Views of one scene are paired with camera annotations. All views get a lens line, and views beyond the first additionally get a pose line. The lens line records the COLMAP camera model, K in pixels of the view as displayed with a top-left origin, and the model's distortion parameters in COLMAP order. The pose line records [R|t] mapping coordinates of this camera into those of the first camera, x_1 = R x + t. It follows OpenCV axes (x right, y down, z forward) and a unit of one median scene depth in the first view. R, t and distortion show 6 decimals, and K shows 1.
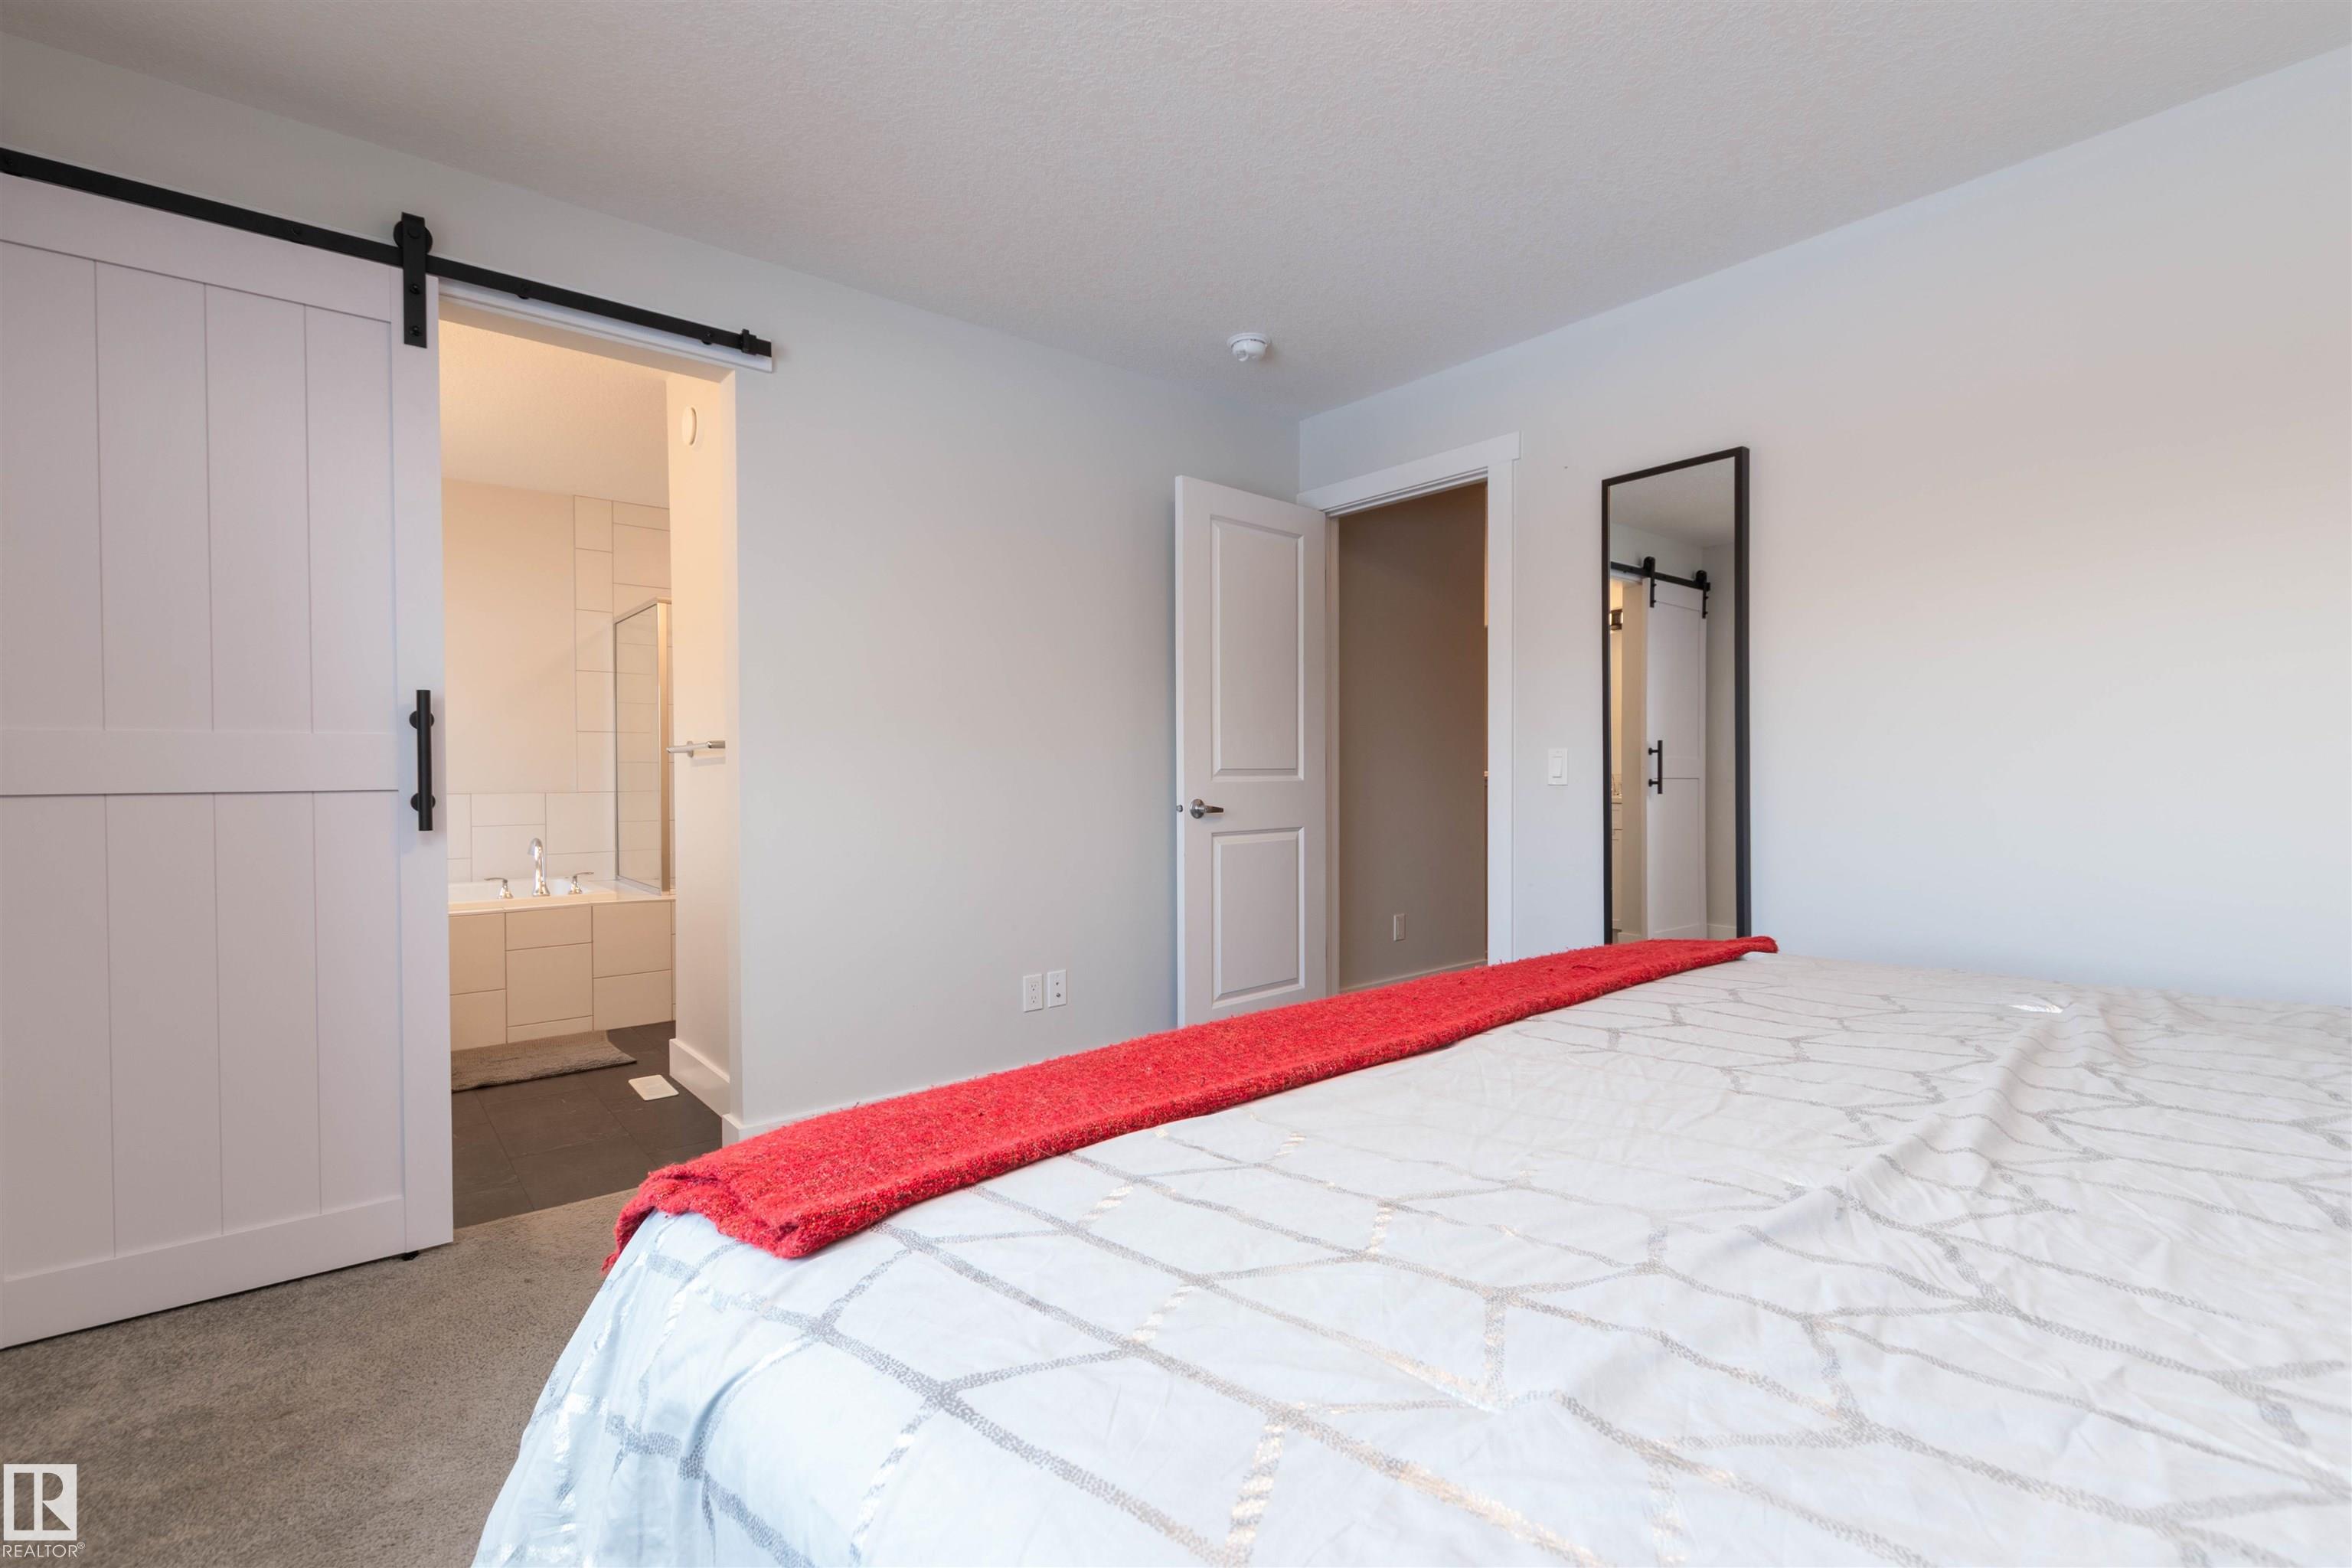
lens RADIAL K [[1037.8, 0, 1186.3], [0, 1037.8, 782.6], [0, 0, 1]] dist [0.004670, 0.000284]
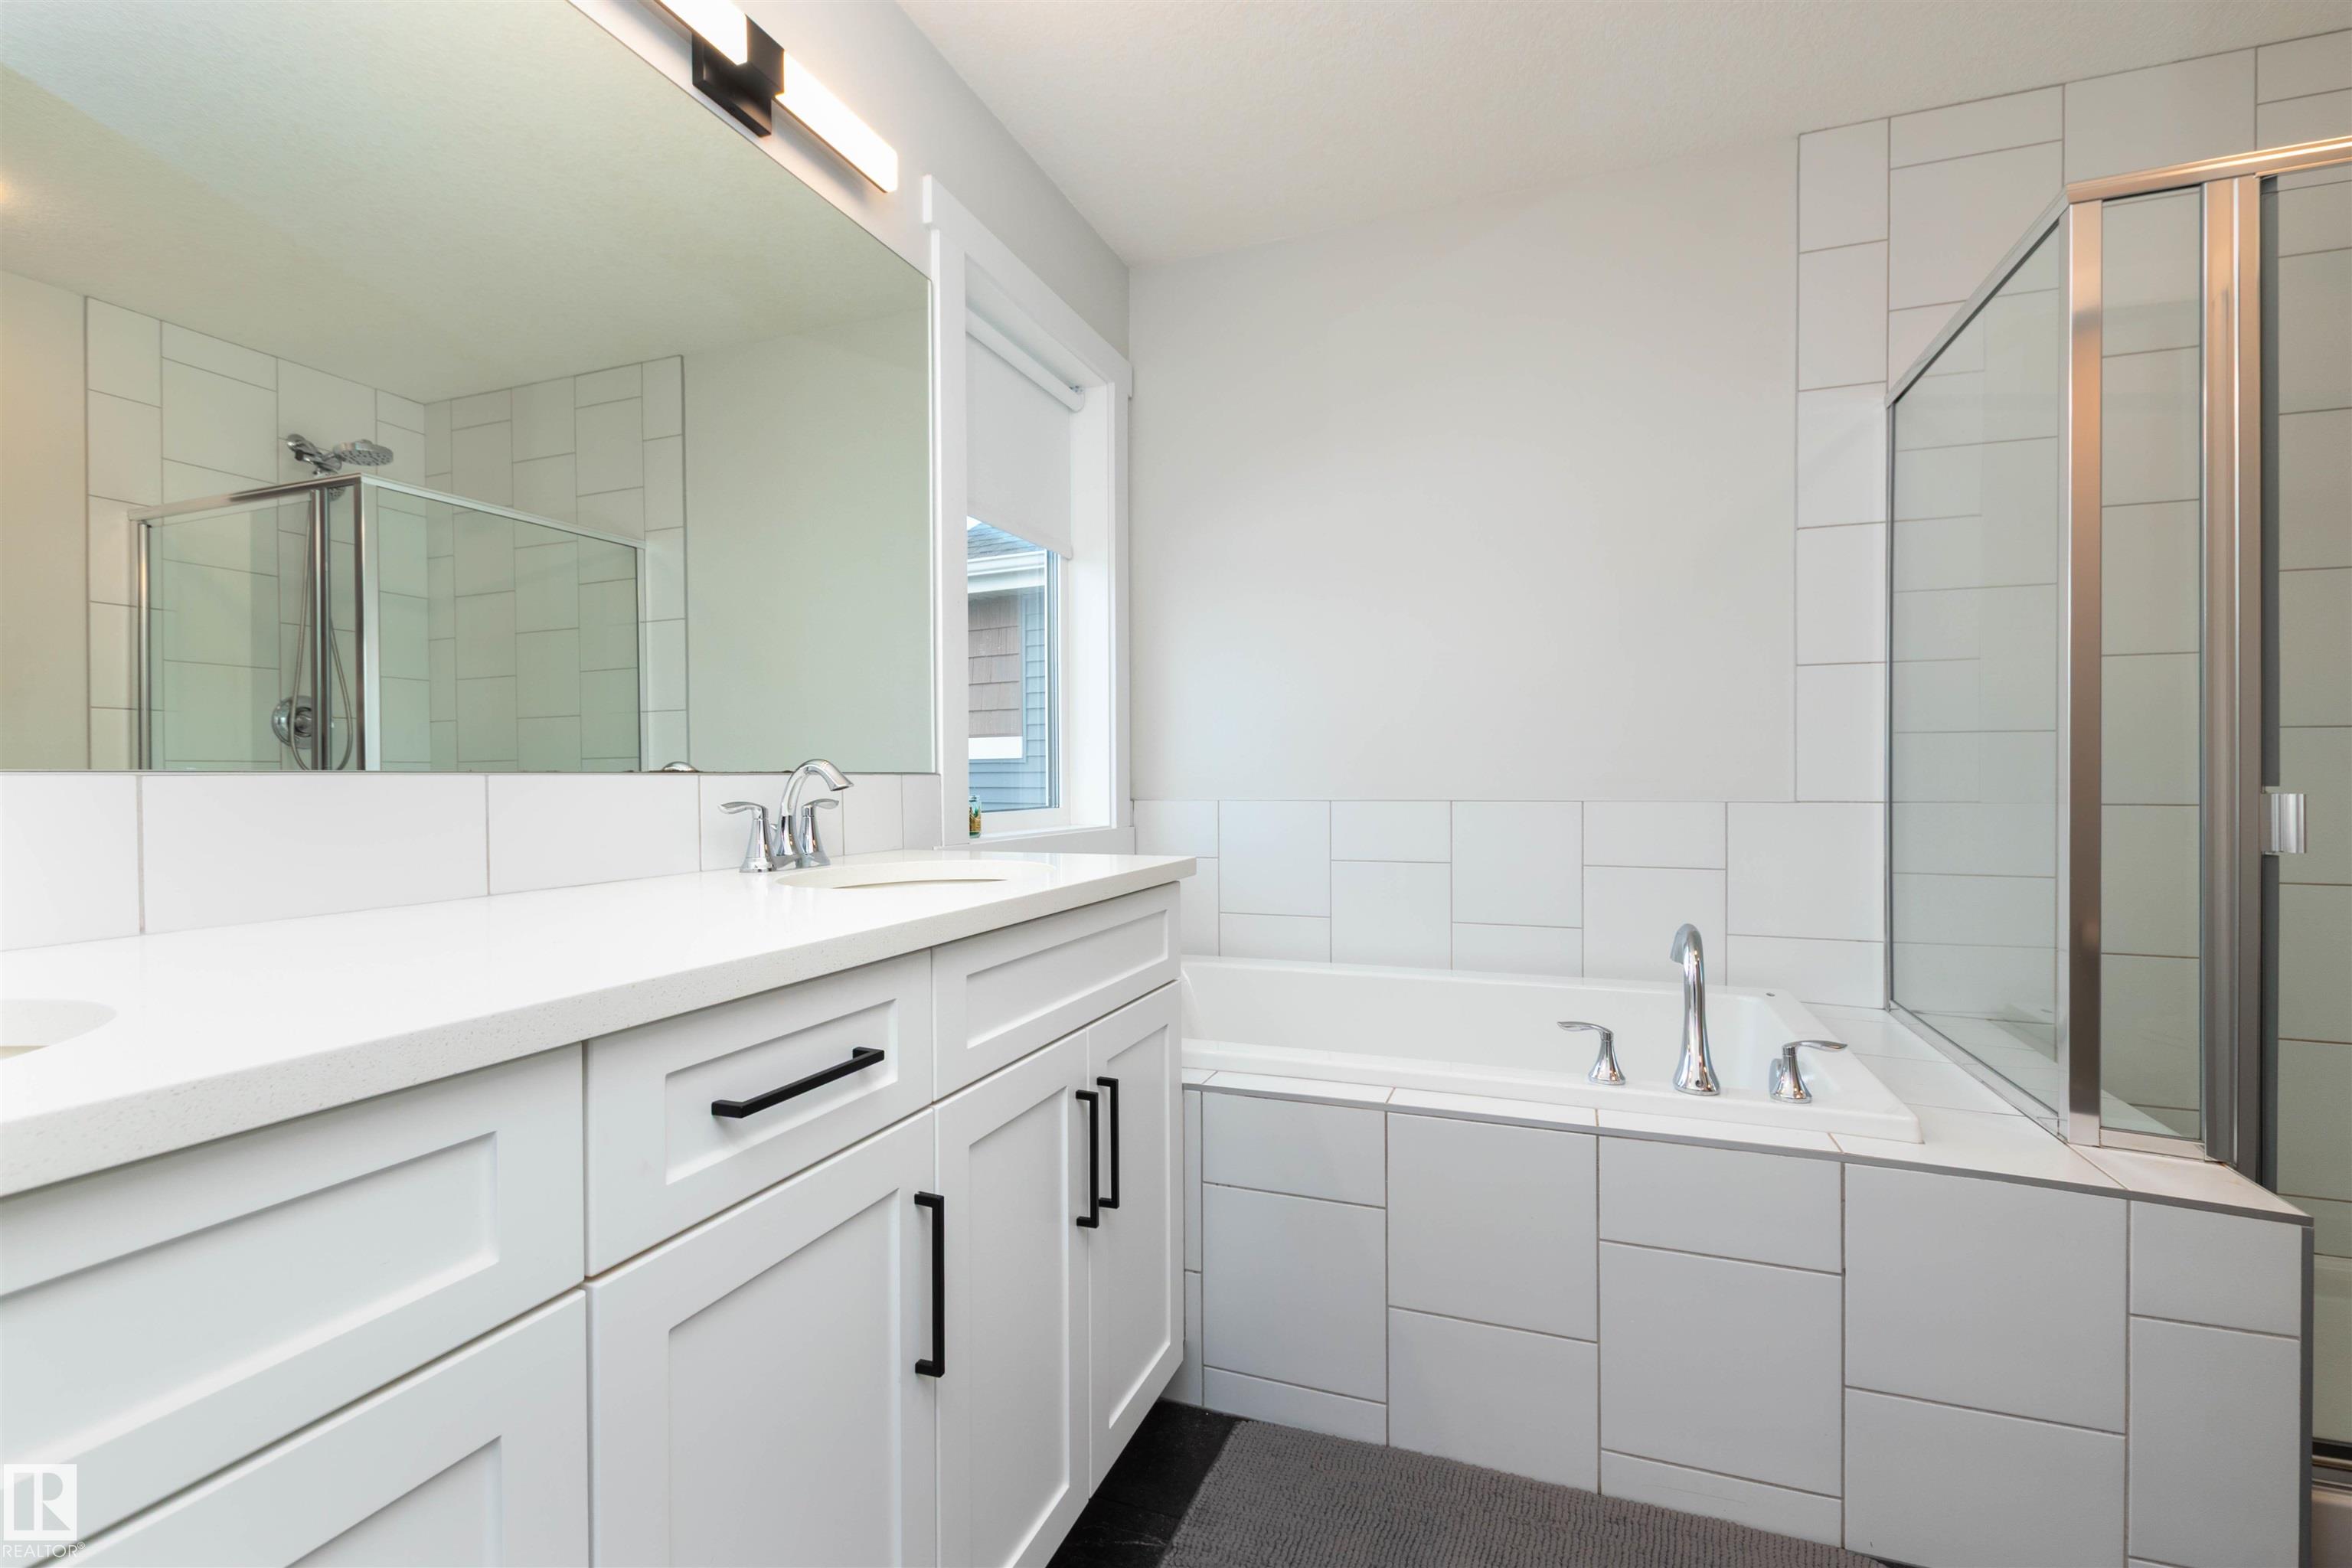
lens RADIAL K [[1037.8, 0, 1186.3], [0, 1037.8, 782.6], [0, 0, 1]] dist [0.004670, 0.000284]
pose [[0.485788, 0.009817, -0.874022, -0.341876], [-0.003675, 0.999951, 0.009189, -0.002380], [0.874069, -0.001252, 0.485800, 0.584781]]
